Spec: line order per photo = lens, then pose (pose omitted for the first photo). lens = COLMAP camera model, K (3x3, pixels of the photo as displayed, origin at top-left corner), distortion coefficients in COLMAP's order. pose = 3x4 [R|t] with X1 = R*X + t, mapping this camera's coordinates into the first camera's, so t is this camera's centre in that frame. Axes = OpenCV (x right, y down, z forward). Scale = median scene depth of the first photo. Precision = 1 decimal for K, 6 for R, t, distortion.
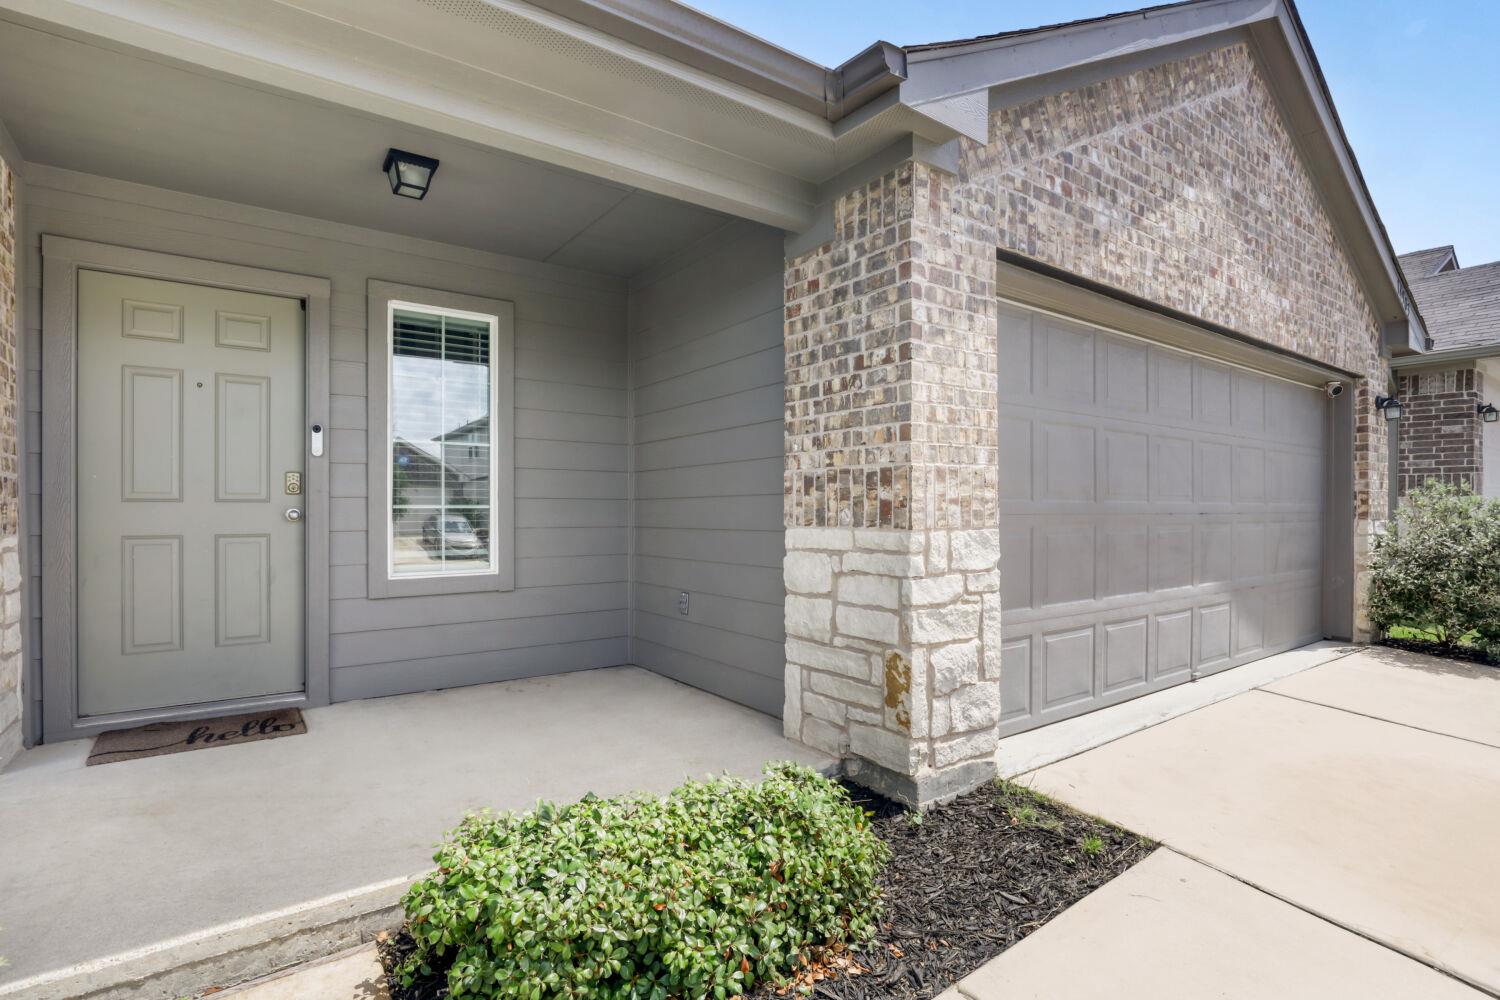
lens RADIAL K [[756.5, 0, 750.7], [0, 756.5, 505.9], [0, 0, 1]] dist [-0.002980, -0.000145]
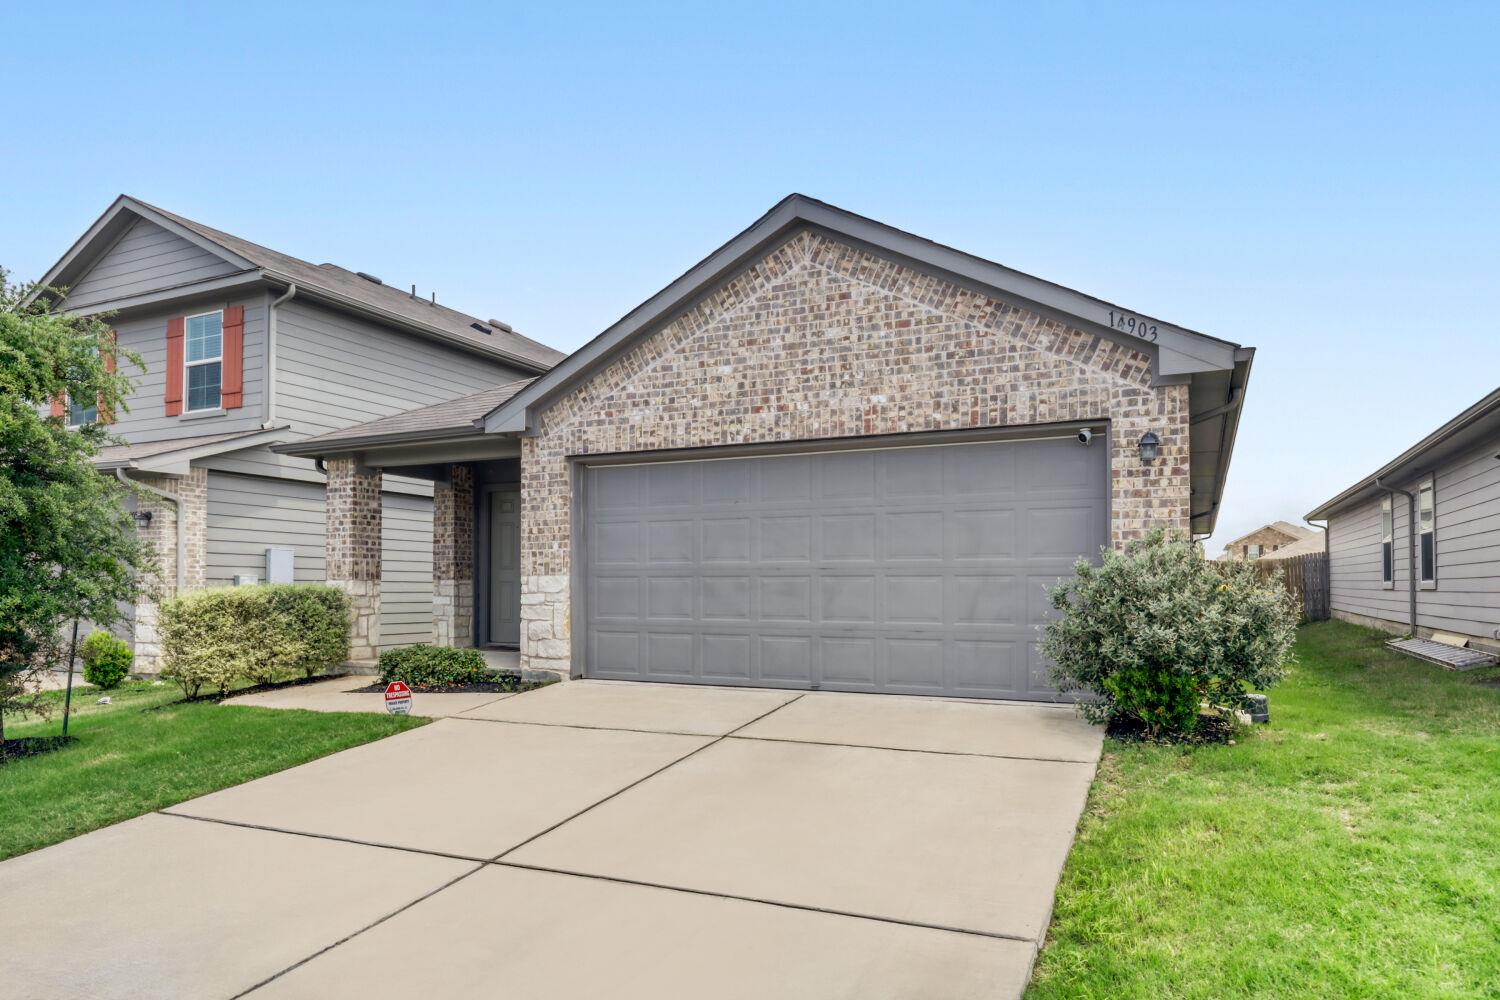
lens RADIAL K [[948.9, 0, 744.8], [0, 948.9, 566.1], [0, 0, 1]] dist [0.000207, 0.000006]
pose [[0.460488, -0.019424, -0.887453, 3.343324], [0.001833, 0.999779, -0.020931, 0.065645], [0.887664, 0.008012, 0.460422, 0.147273]]
